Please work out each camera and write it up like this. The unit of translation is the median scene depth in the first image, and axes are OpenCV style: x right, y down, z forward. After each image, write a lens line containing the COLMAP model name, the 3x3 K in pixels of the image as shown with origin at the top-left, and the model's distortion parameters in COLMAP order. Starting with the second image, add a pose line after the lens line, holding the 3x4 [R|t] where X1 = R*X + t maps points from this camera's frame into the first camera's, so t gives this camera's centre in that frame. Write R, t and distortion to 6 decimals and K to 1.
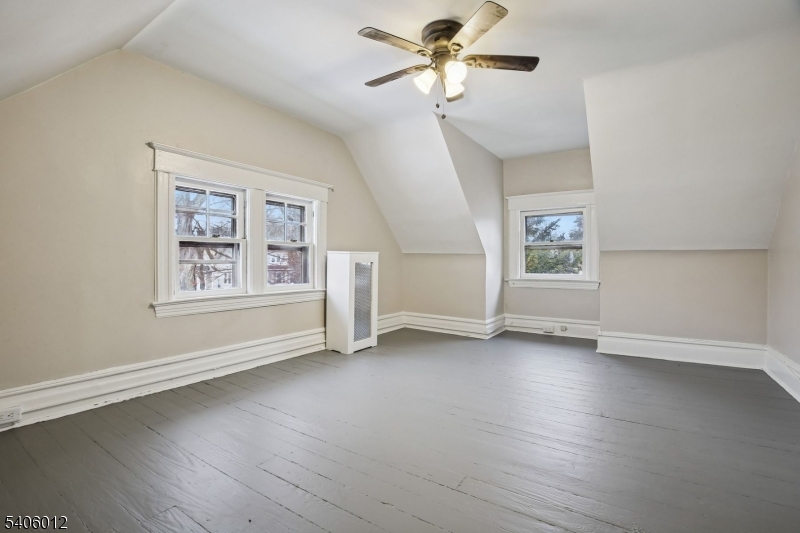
lens RADIAL K [[374.8, 0, 399.6], [0, 374.8, 263.6], [0, 0, 1]] dist [-0.039921, 0.001797]
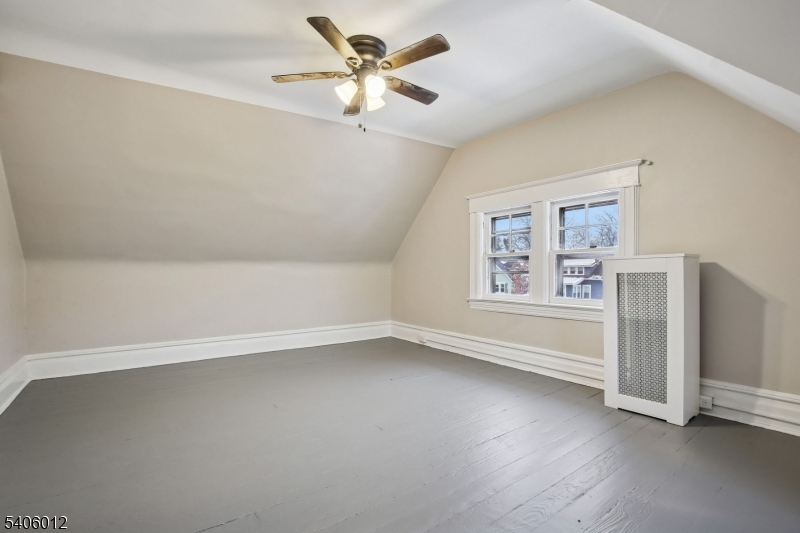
lens RADIAL K [[350.7, 0, 400.0], [0, 350.7, 266.5], [0, 0, 1]] dist [-0.034983, 0.000217]
pose [[-0.328338, -0.017095, -0.944405, 0.639495], [-0.001538, 0.999845, -0.017563, -0.002912], [0.944559, -0.004314, -0.328314, 0.924918]]
